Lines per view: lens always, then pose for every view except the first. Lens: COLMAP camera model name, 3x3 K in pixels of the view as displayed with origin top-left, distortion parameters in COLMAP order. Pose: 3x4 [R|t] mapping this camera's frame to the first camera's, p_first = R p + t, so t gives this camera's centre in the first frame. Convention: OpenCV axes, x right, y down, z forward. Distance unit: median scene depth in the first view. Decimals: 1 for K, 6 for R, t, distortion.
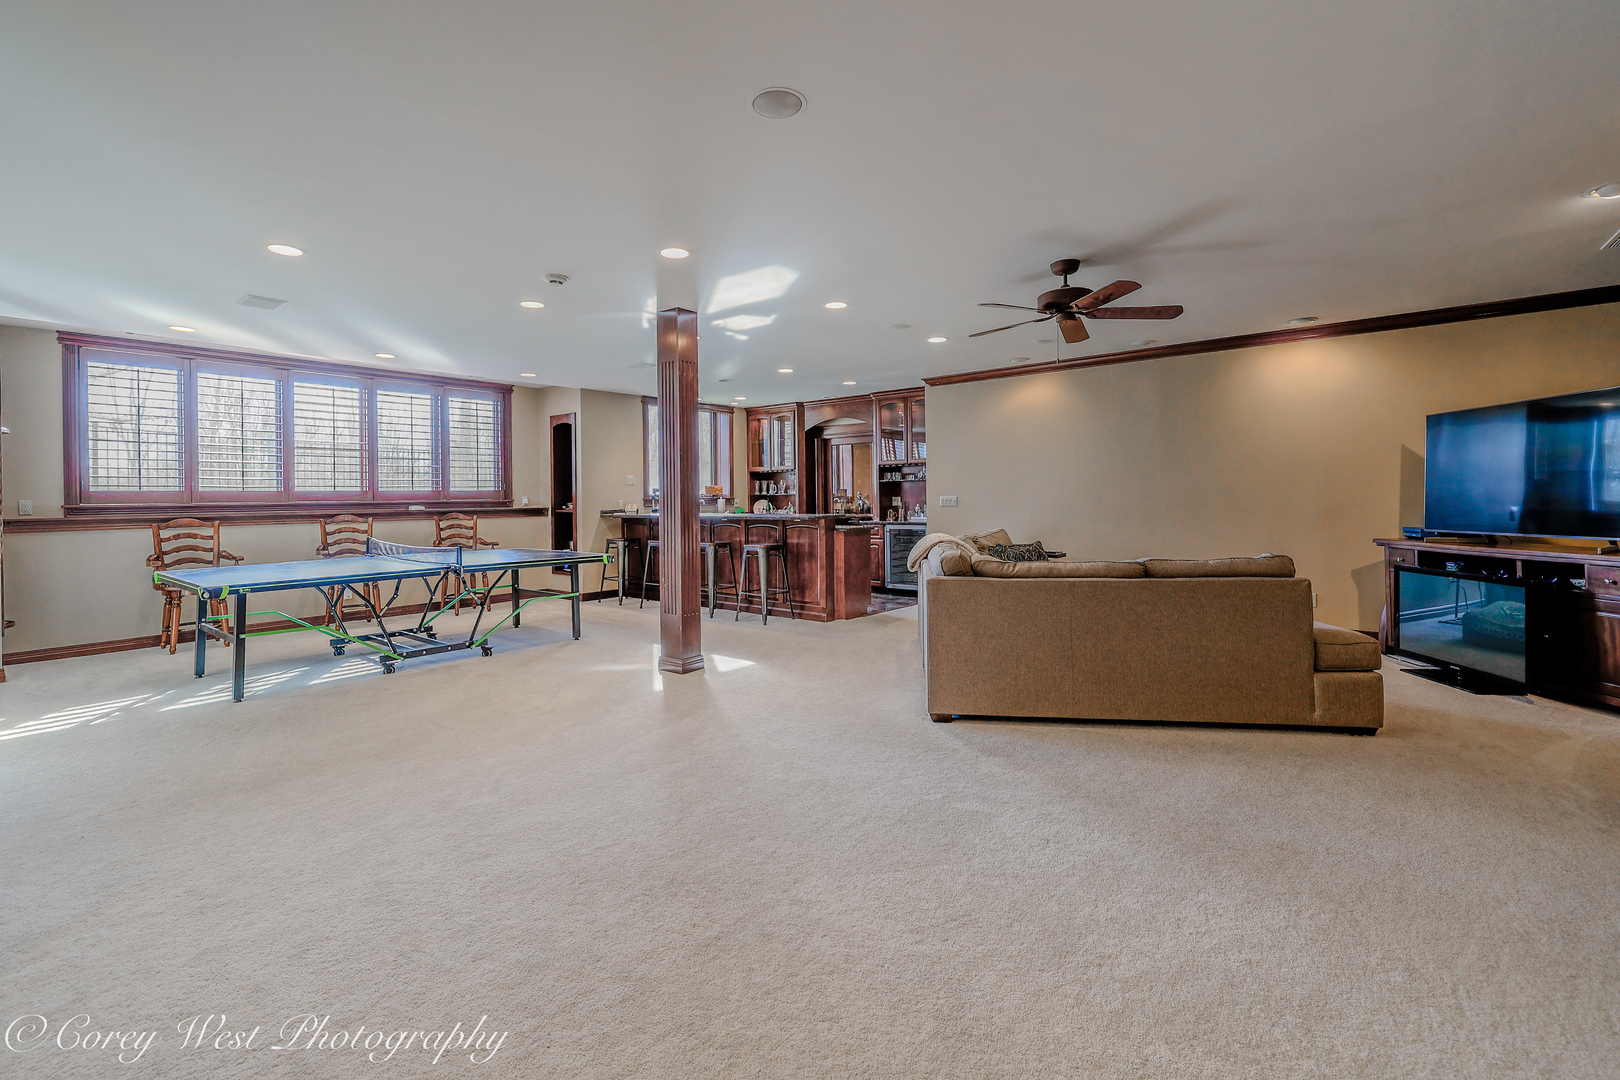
lens RADIAL K [[711.4, 0, 792.0], [0, 711.4, 500.0], [0, 0, 1]] dist [-0.001845, 0.000332]
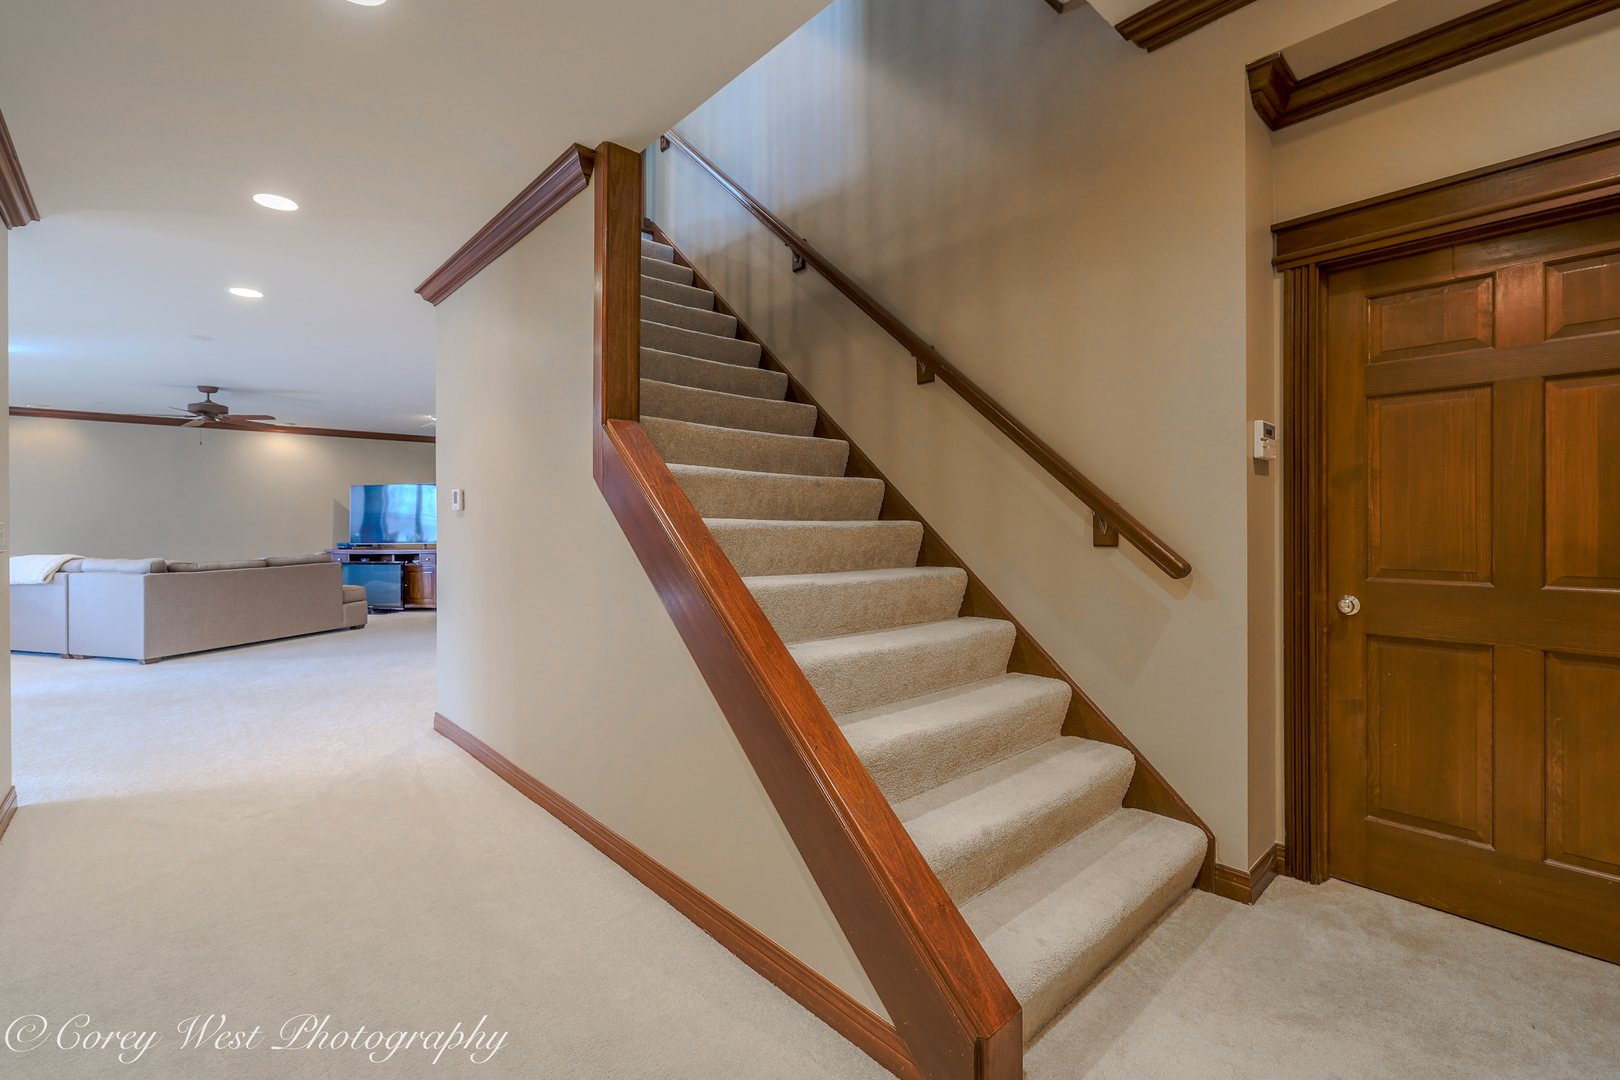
lens RADIAL K [[711.4, 0, 808.2], [0, 711.4, 531.0], [0, 0, 1]] dist [-0.001845, 0.000332]
pose [[0.119449, 0.002012, 0.992838, -1.126889], [0.005173, 0.999983, -0.002649, 0.022104], [-0.992827, 0.005452, 0.119436, -0.620625]]
